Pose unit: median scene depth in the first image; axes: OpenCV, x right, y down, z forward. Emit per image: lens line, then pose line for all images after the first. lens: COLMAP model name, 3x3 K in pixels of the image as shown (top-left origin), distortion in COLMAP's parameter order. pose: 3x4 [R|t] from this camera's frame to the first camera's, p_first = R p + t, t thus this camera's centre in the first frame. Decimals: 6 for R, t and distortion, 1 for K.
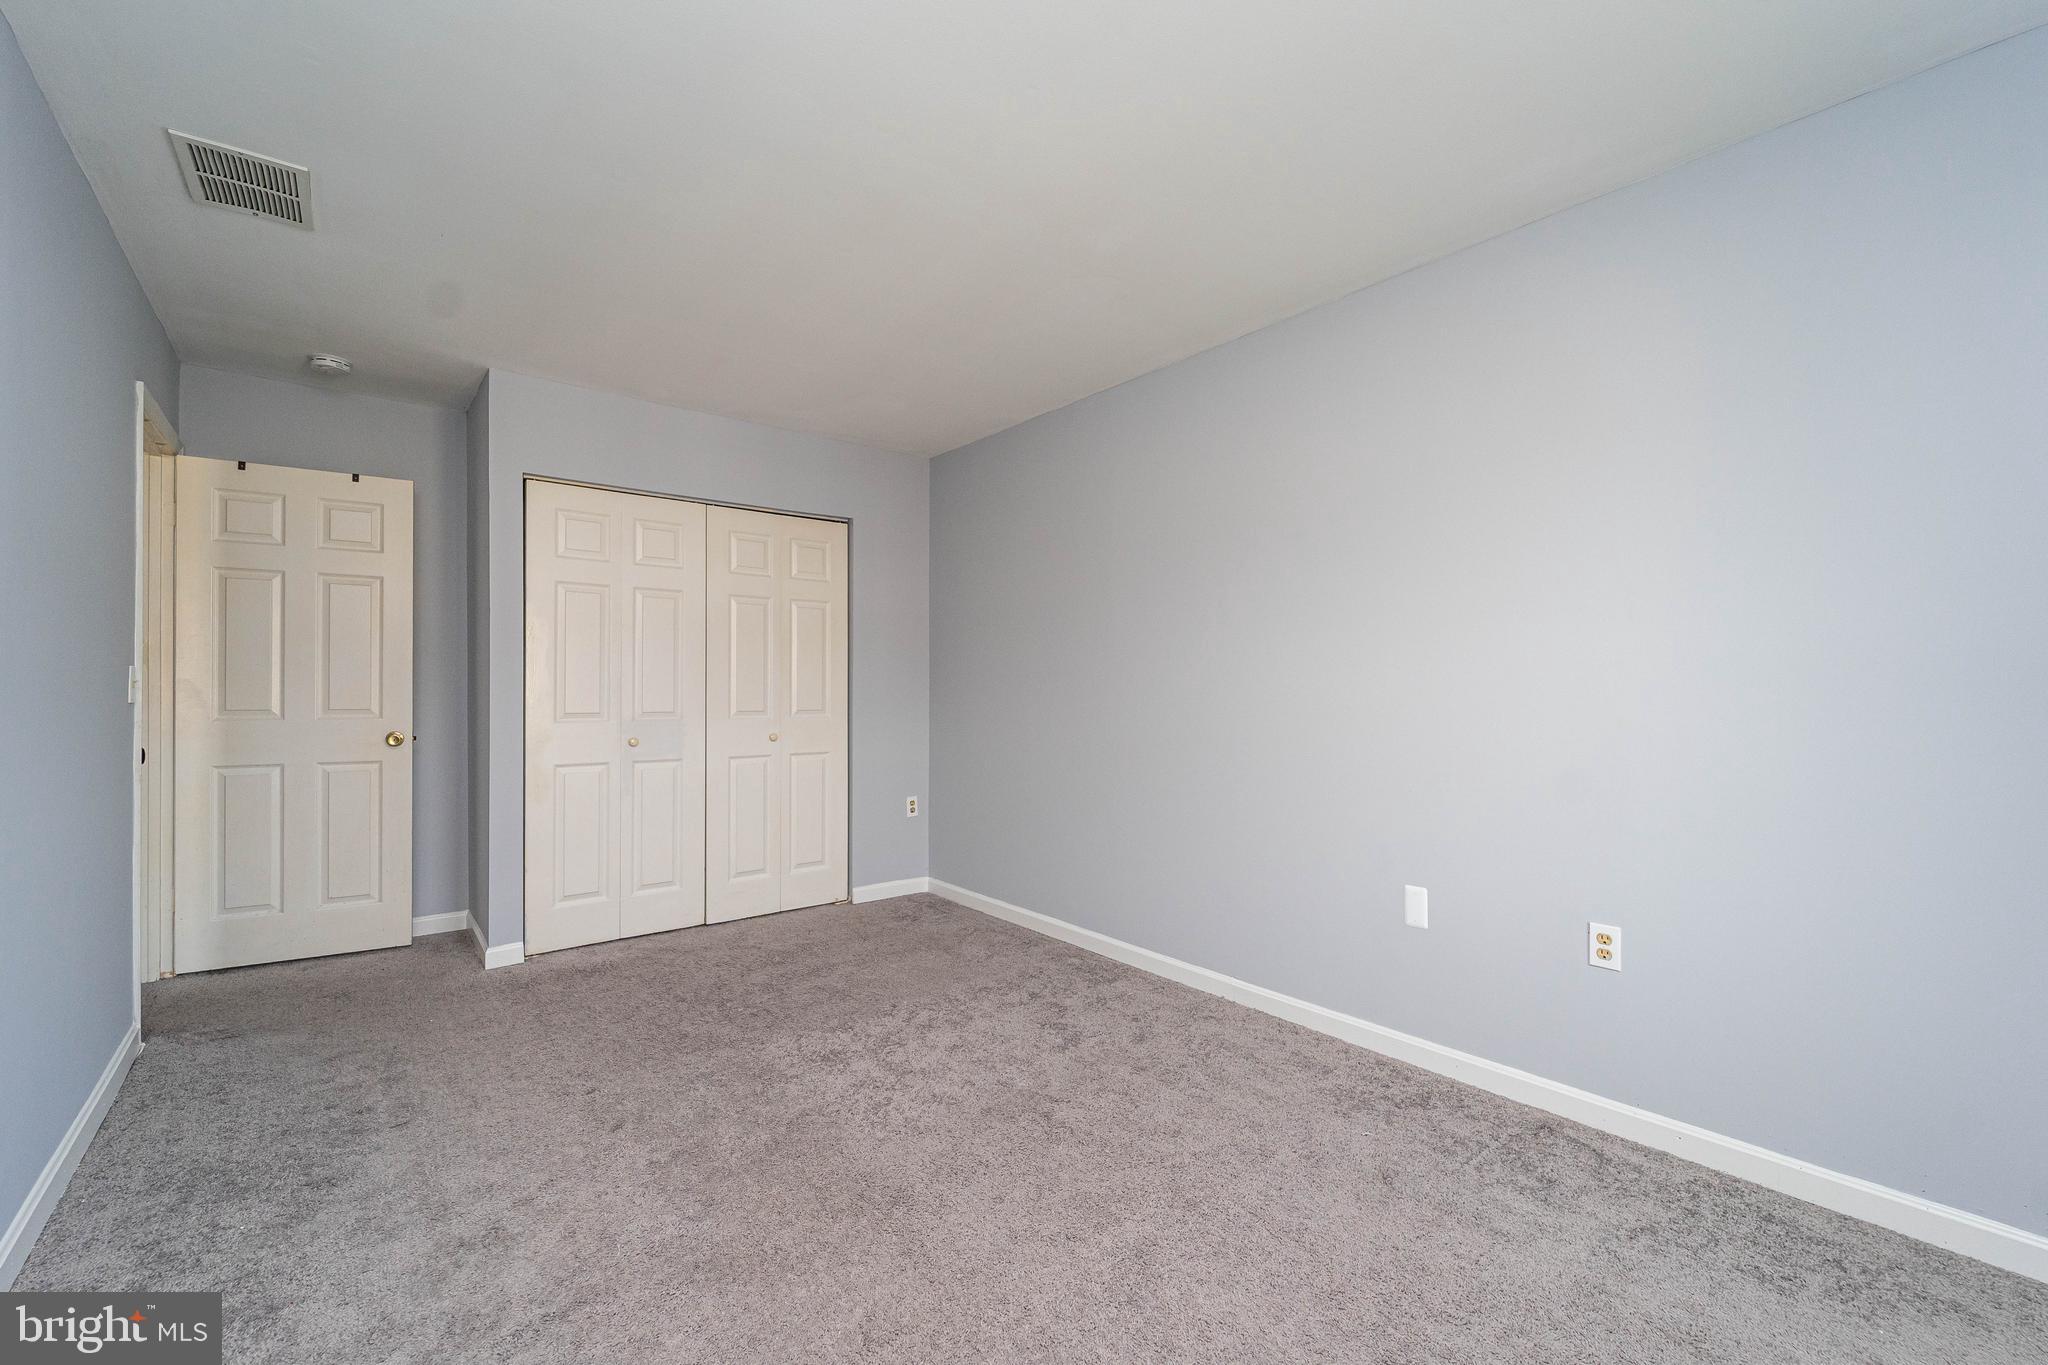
lens RADIAL K [[822.0, 0, 1013.4], [0, 822.0, 686.0], [0, 0, 1]] dist [-0.003133, -0.000431]
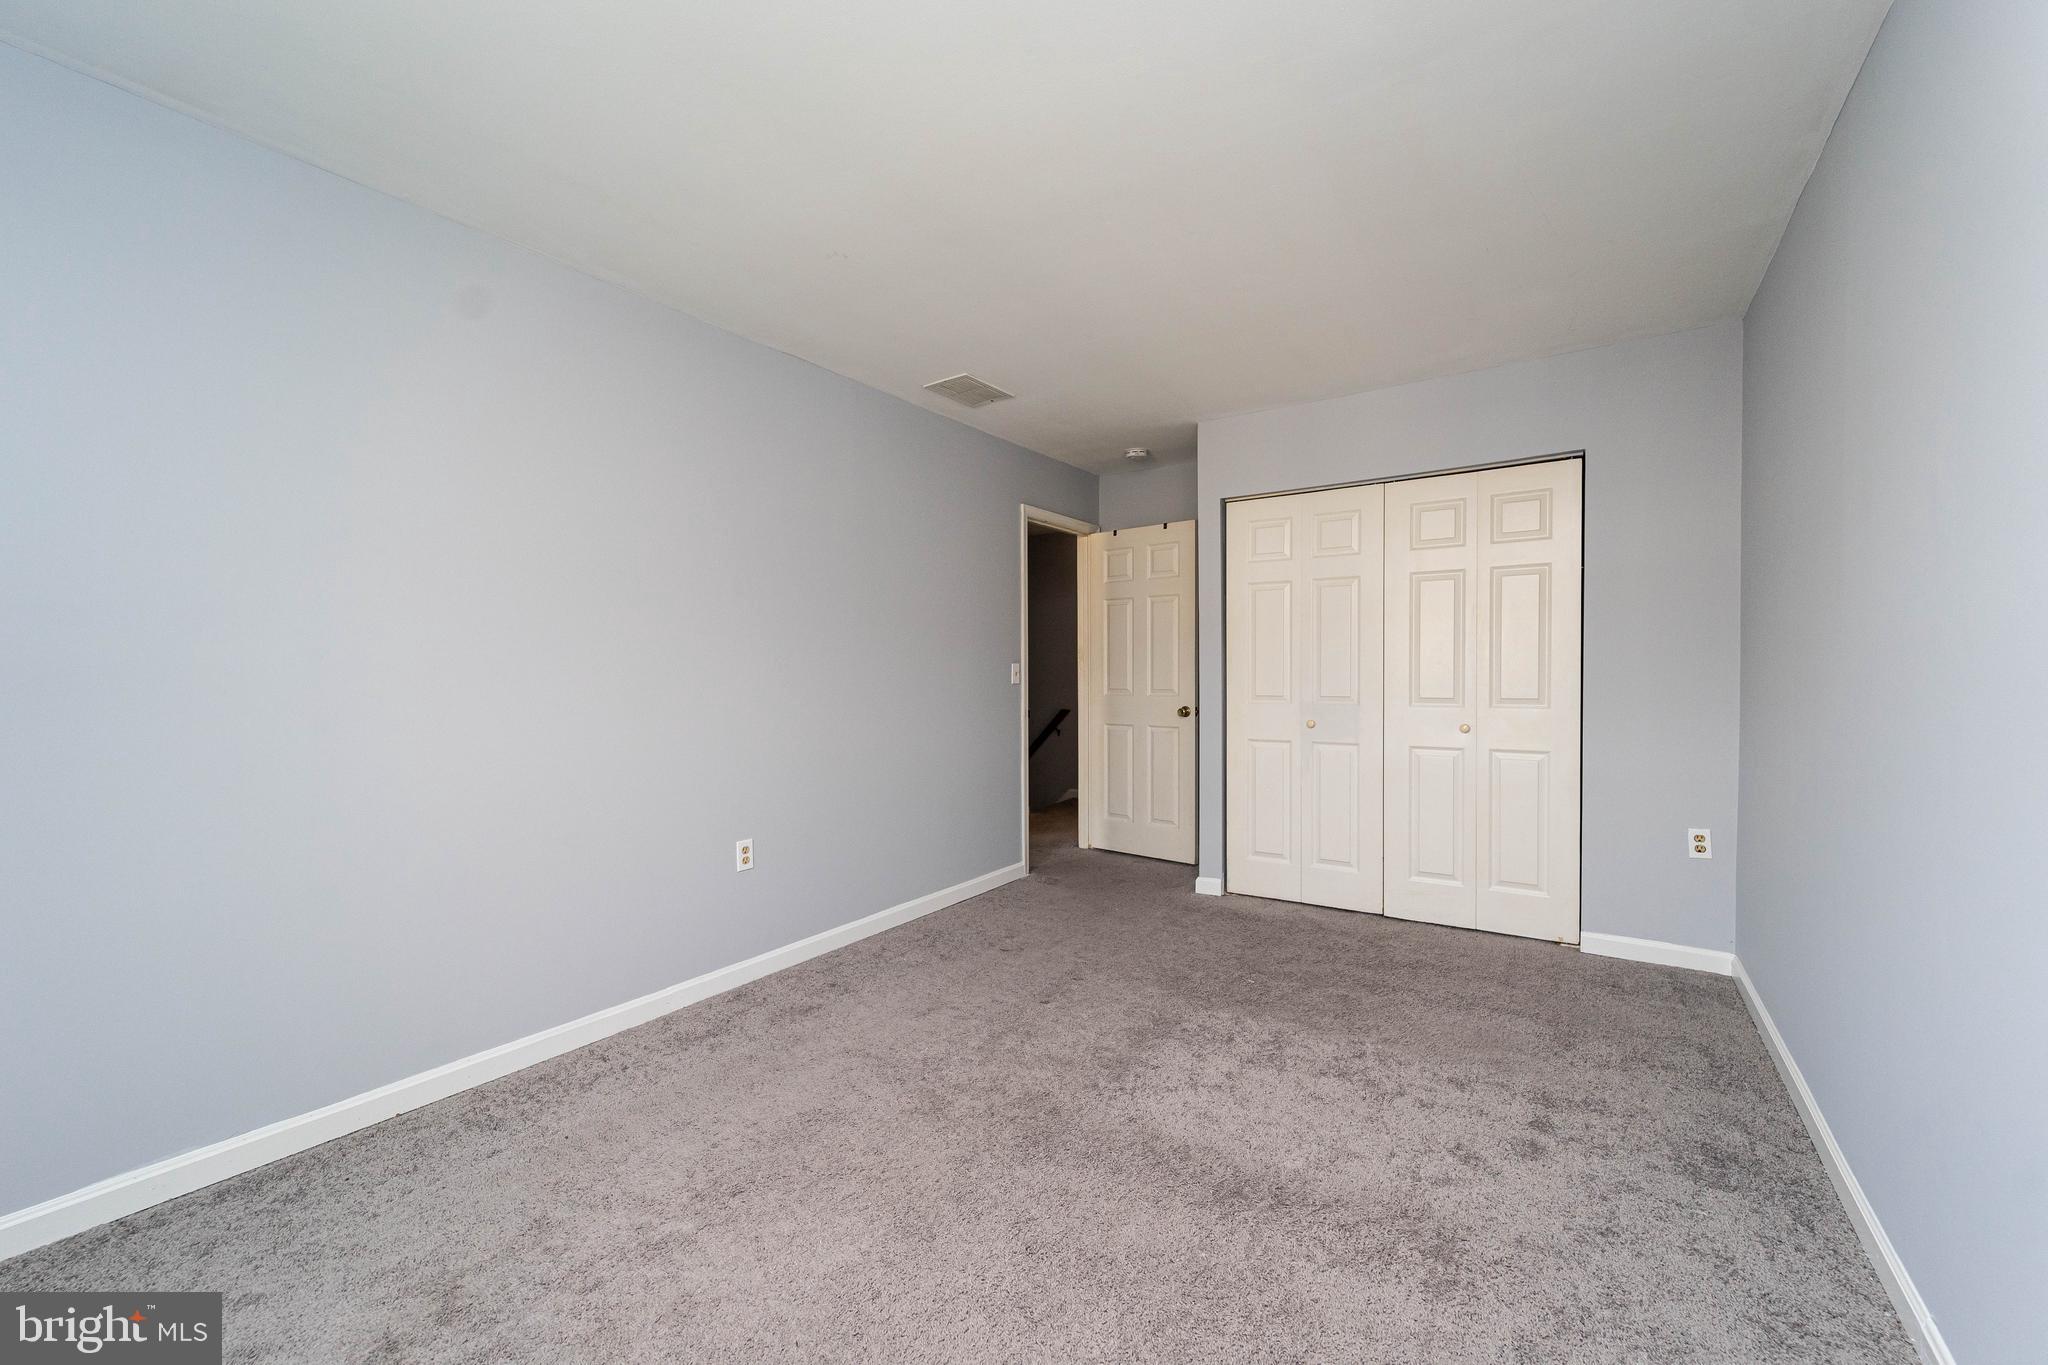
lens RADIAL K [[822.0, 0, 1013.4], [0, 822.0, 686.0], [0, 0, 1]] dist [-0.003133, -0.000431]
pose [[0.285531, 0.012391, -0.958289, 0.455912], [0.012339, 0.999786, 0.016604, -0.004246], [0.958290, -0.016566, 0.285317, 0.322578]]
